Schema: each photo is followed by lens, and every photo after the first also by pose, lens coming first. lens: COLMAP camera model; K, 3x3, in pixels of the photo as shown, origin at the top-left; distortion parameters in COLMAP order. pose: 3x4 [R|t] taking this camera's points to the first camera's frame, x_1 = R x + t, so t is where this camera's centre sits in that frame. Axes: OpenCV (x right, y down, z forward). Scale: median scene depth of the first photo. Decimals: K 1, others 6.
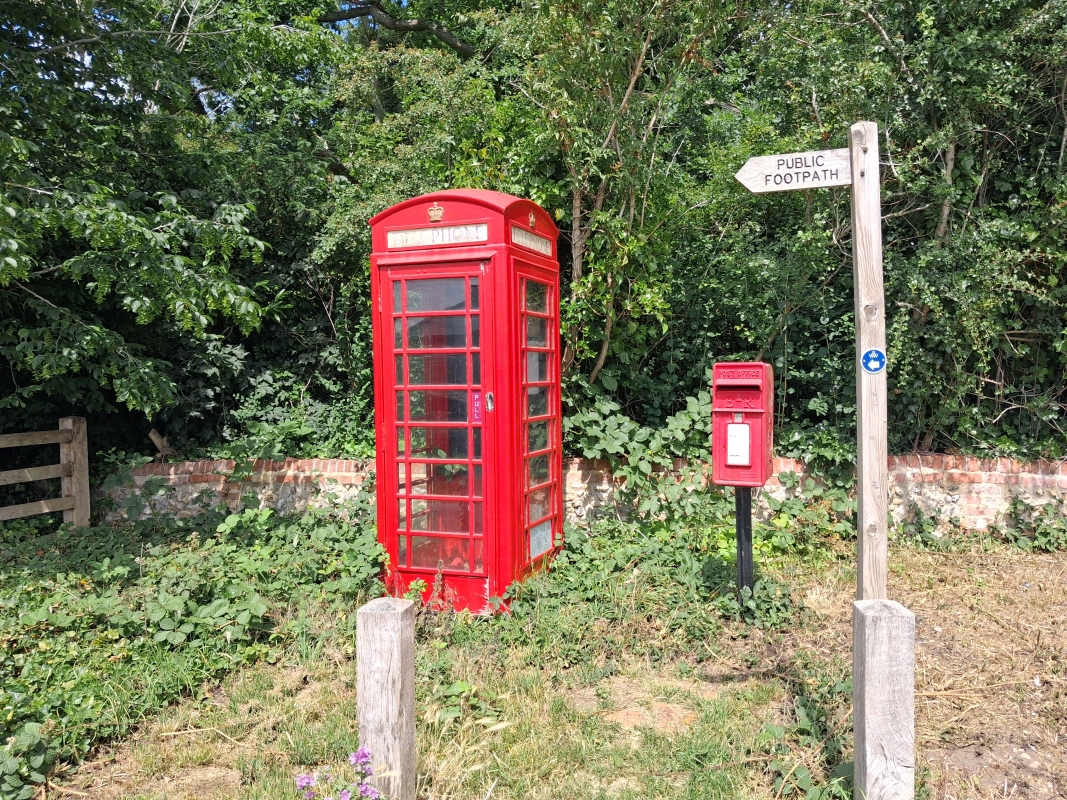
lens RADIAL K [[837.5, 0, 544.6], [0, 837.5, 392.2], [0, 0, 1]] dist [0.049990, -0.036568]
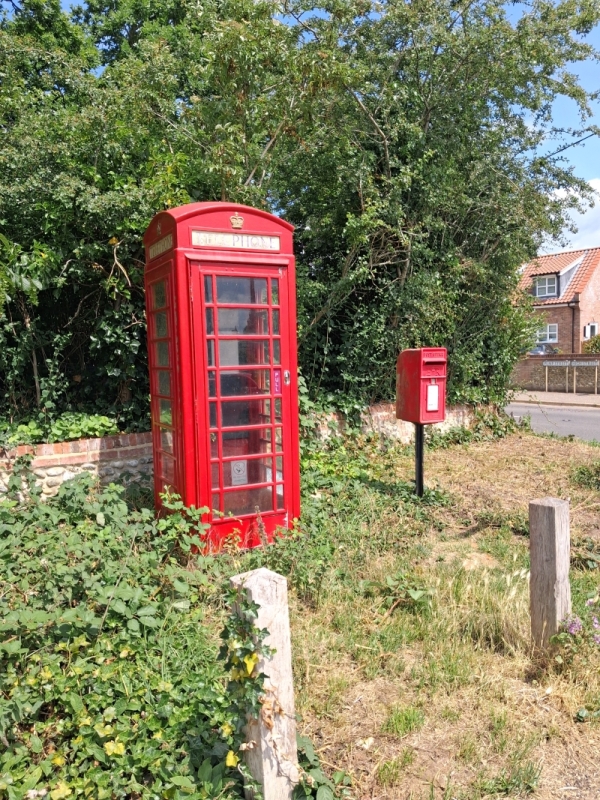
lens RADIAL K [[627.9, 0, 297.1], [0, 627.9, 401.1], [0, 0, 1]] dist [0.049990, -0.036568]
pose [[0.667261, -0.053695, 0.742886, -0.655741], [0.029627, 0.998522, 0.045562, 0.003776], [-0.744235, -0.008392, 0.667866, 0.287883]]
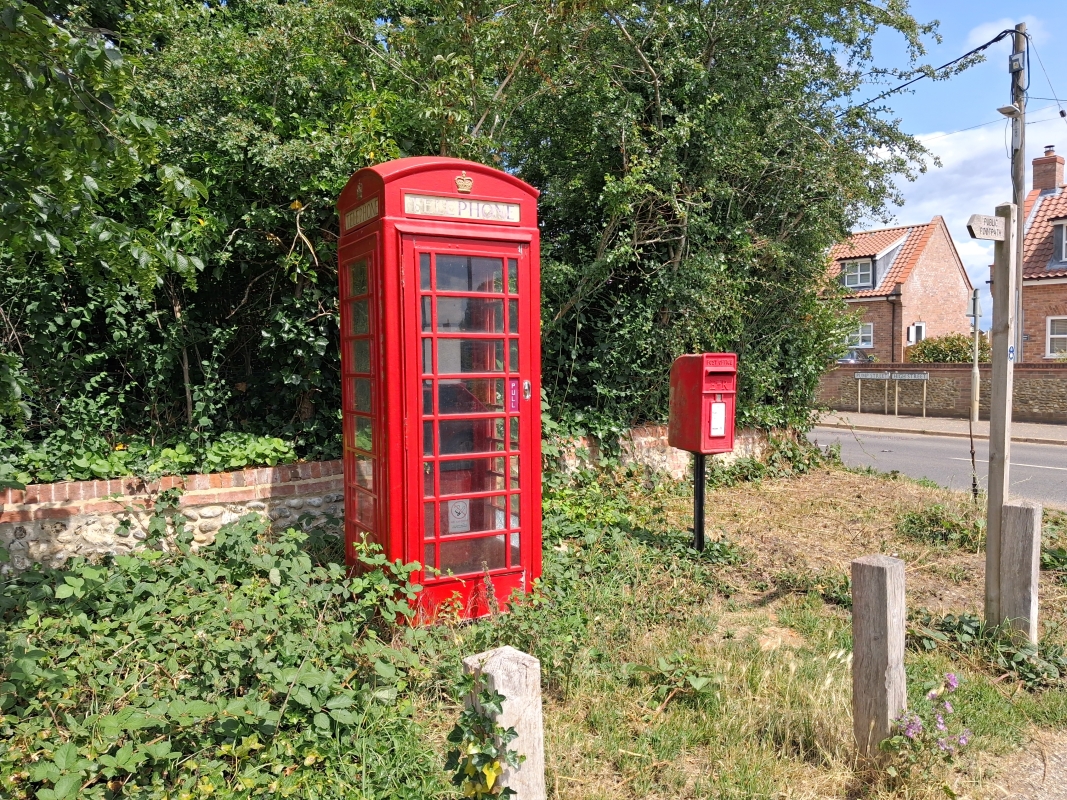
lens RADIAL K [[837.5, 0, 541.9], [0, 837.5, 401.1], [0, 0, 1]] dist [0.049990, -0.036568]
pose [[0.653701, -0.027389, 0.756257, -0.666543], [0.014915, 0.999617, 0.023310, 0.001735], [-0.756606, -0.003958, 0.653859, 0.296278]]
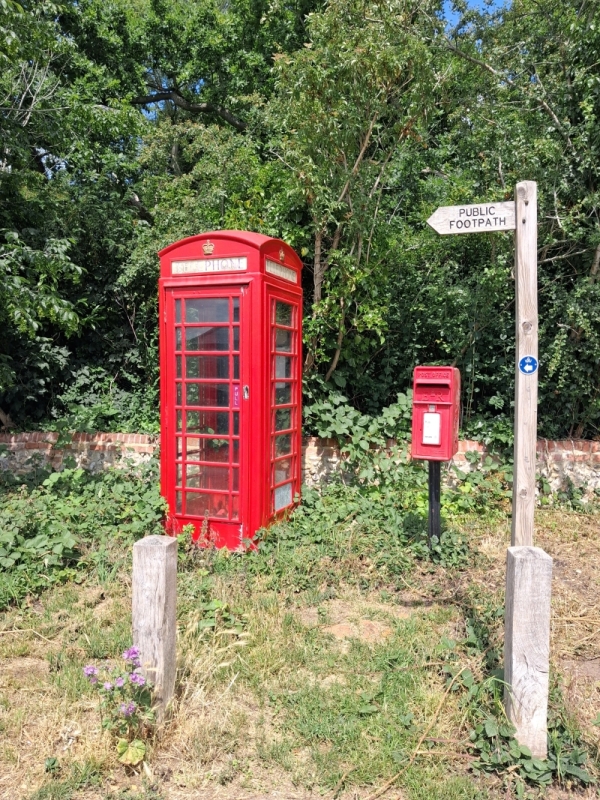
lens RADIAL K [[627.9, 0, 292.4], [0, 627.9, 403.1], [0, 0, 1]] dist [0.049990, -0.036568]
pose [[0.999626, 0.023979, -0.013129, 0.018343], [-0.023691, 0.999483, 0.021721, 0.004491], [0.013643, -0.021402, 0.999678, 0.005795]]
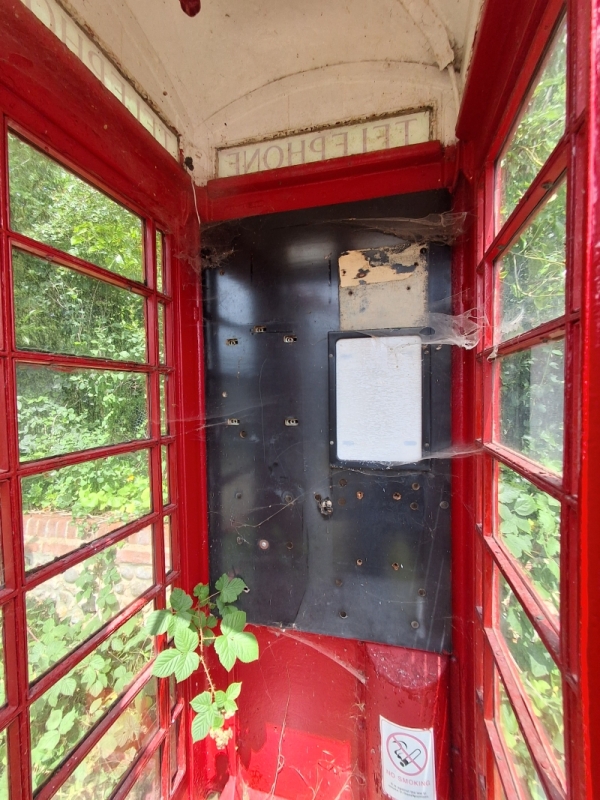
lens RADIAL K [[366.8, 0, 299.6], [0, 366.8, 401.0], [0, 0, 1]] dist [0.000131, 0.000014]
pose [[0.994399, -0.001688, 0.105675, -0.084188], [0.000939, 0.999974, 0.007138, -0.032519], [-0.105685, -0.006999, 0.994375, 0.804938]]
